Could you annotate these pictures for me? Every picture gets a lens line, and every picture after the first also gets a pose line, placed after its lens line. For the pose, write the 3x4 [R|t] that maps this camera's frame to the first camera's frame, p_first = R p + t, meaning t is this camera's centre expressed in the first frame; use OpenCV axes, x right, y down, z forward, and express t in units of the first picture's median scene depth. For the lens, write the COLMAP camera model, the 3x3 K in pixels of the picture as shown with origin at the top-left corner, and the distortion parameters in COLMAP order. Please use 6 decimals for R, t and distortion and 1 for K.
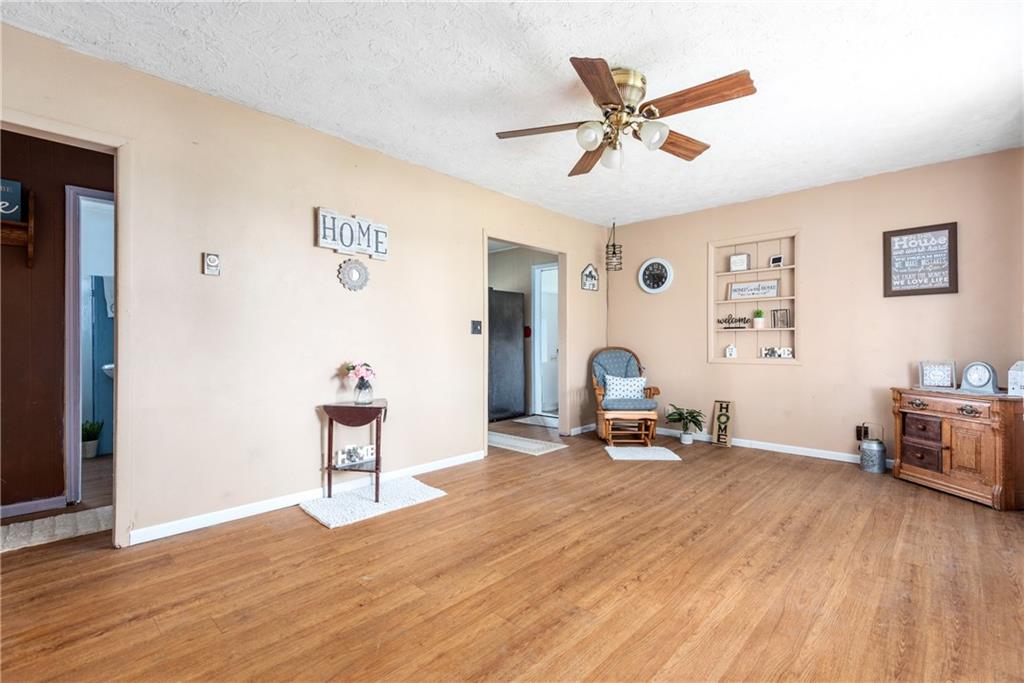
lens RADIAL K [[461.4, 0, 531.2], [0, 461.4, 340.4], [0, 0, 1]] dist [0.014646, -0.000769]
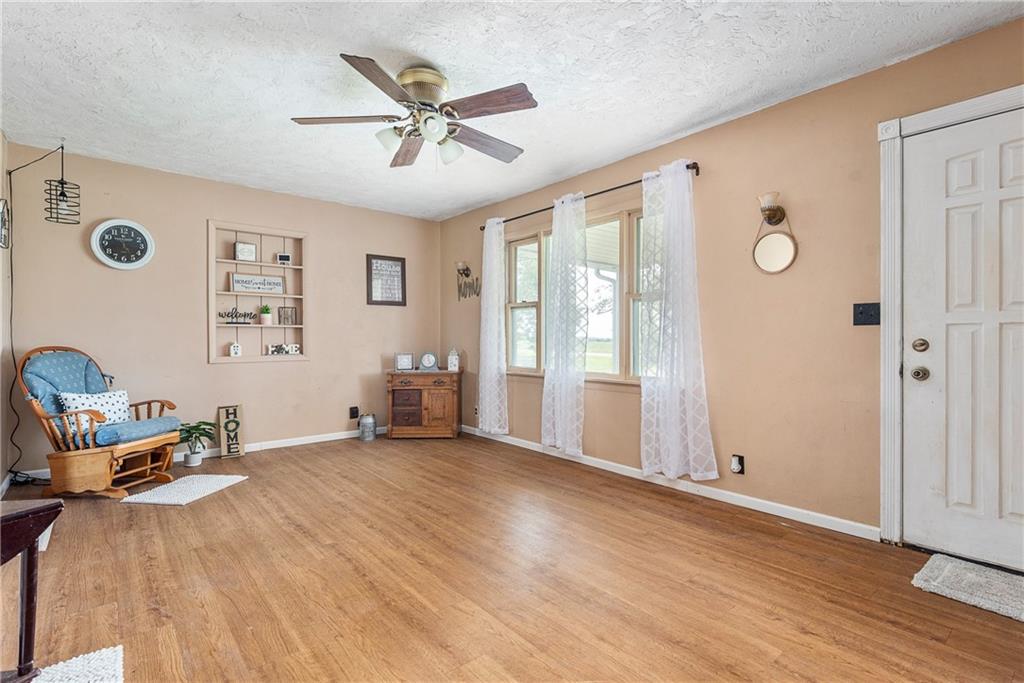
lens RADIAL K [[475.9, 0, 518.6], [0, 475.9, 341.5], [0, 0, 1]] dist [0.016944, -0.002781]
pose [[0.131862, -0.004745, 0.991257, -0.651247], [-0.005200, 0.999971, 0.005478, 0.001060], [-0.991254, -0.005877, 0.131834, 0.528654]]
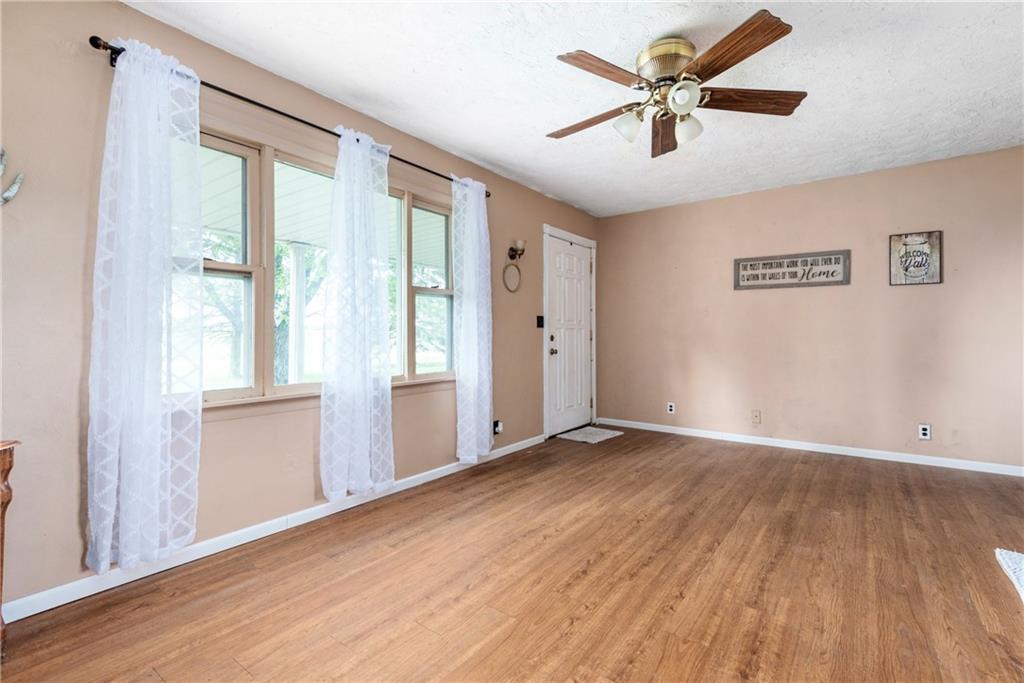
lens RADIAL K [[461.4, 0, 515.7], [0, 461.4, 335.8], [0, 0, 1]] dist [0.014646, -0.000769]
pose [[-0.996609, -0.000829, -0.082282, 0.454588], [-0.000843, 1.000000, 0.000132, 0.000196], [0.082282, 0.000201, -0.996609, 1.514077]]
